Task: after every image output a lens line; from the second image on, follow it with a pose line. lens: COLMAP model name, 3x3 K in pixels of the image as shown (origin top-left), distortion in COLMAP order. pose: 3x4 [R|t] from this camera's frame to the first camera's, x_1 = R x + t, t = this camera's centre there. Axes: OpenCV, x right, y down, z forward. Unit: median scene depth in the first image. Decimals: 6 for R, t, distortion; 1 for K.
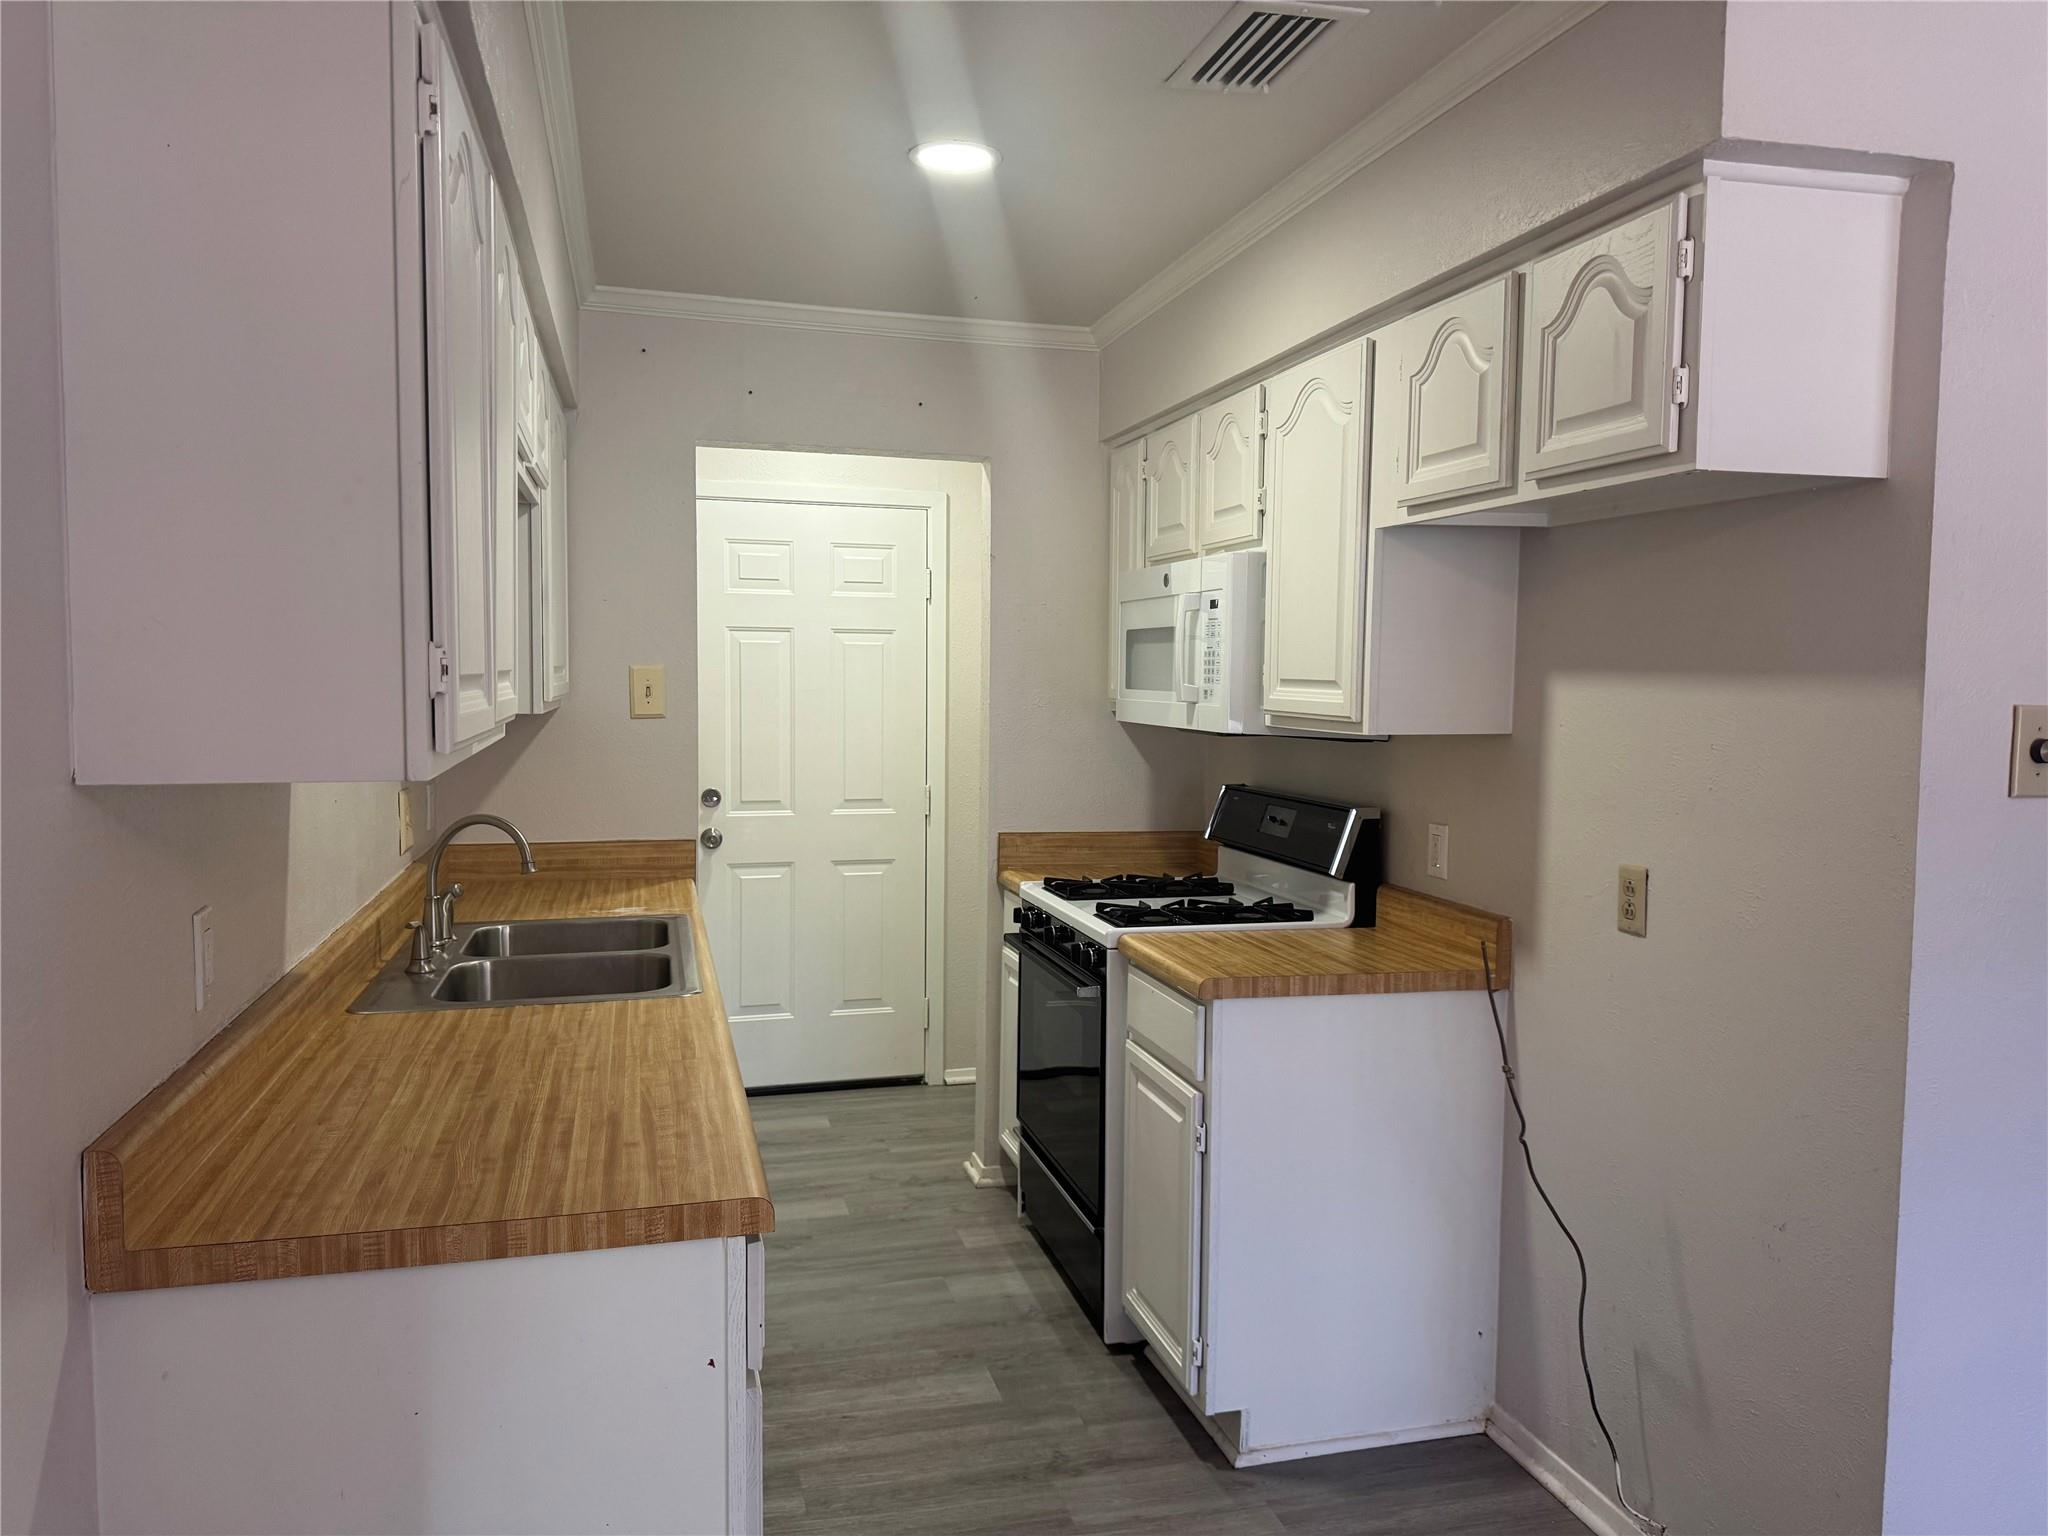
lens RADIAL K [[1451.6, 0, 1030.9], [0, 1451.6, 774.4], [0, 0, 1]] dist [0.025826, -0.040367]
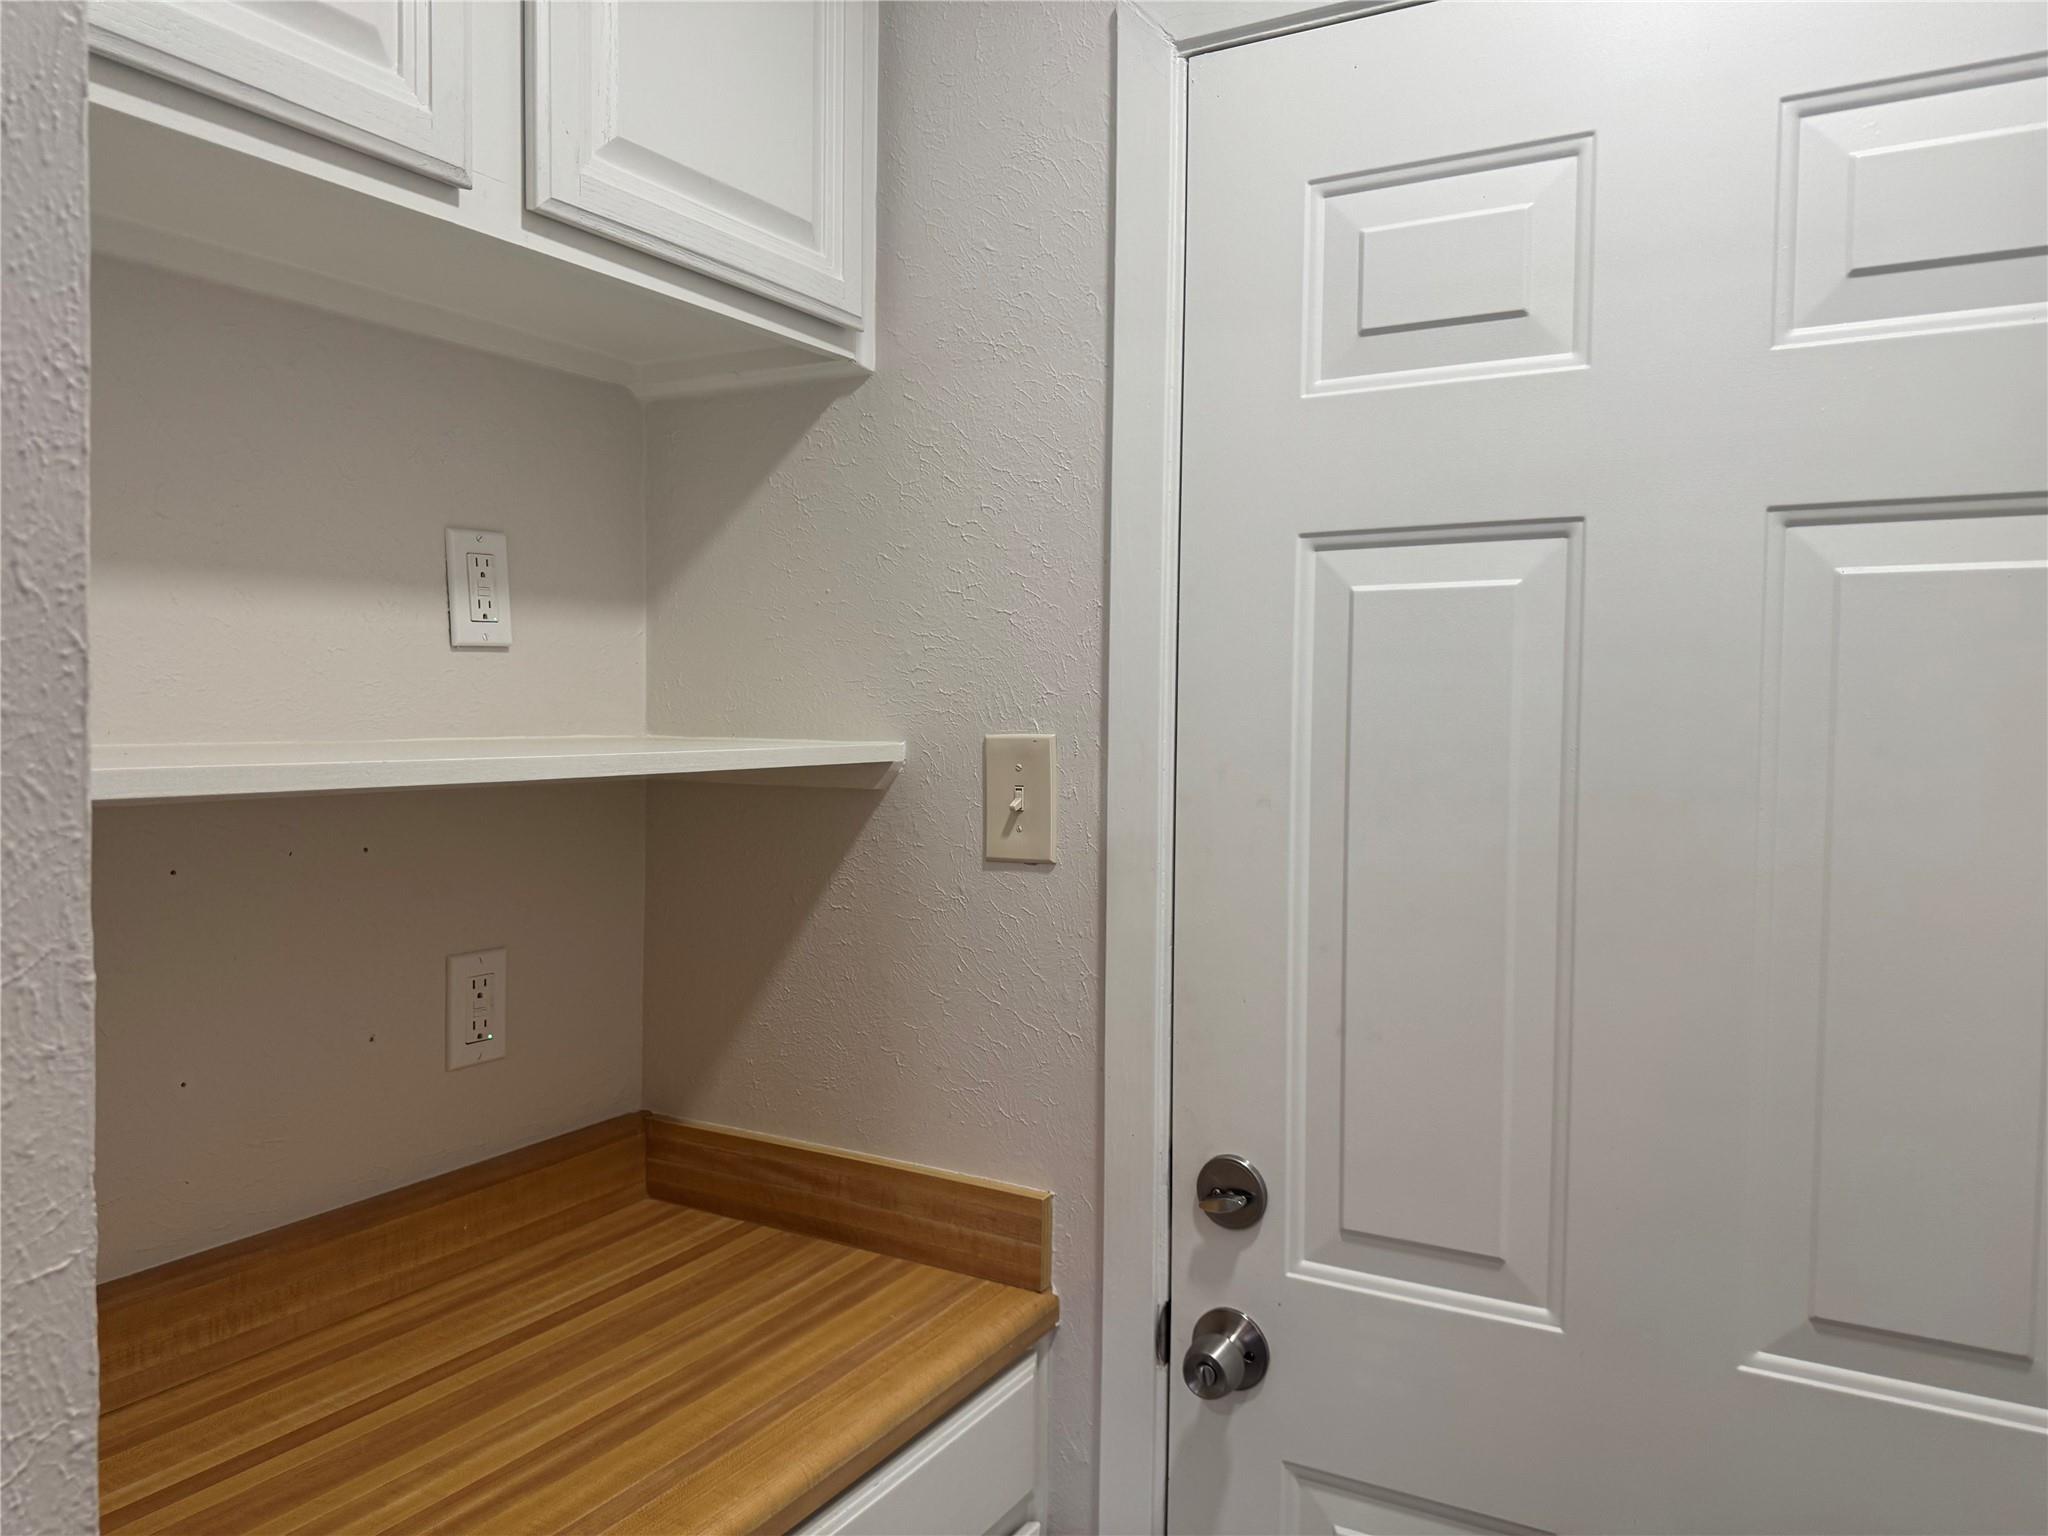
lens RADIAL K [[1451.6, 0, 1026.6], [0, 1451.6, 783.6], [0, 0, 1]] dist [0.025826, -0.040367]
pose [[0.718460, 0.028555, -0.694982, -0.067368], [-0.053879, 0.998440, -0.014676, -0.051663], [0.693478, 0.047989, 0.718878, 0.783453]]
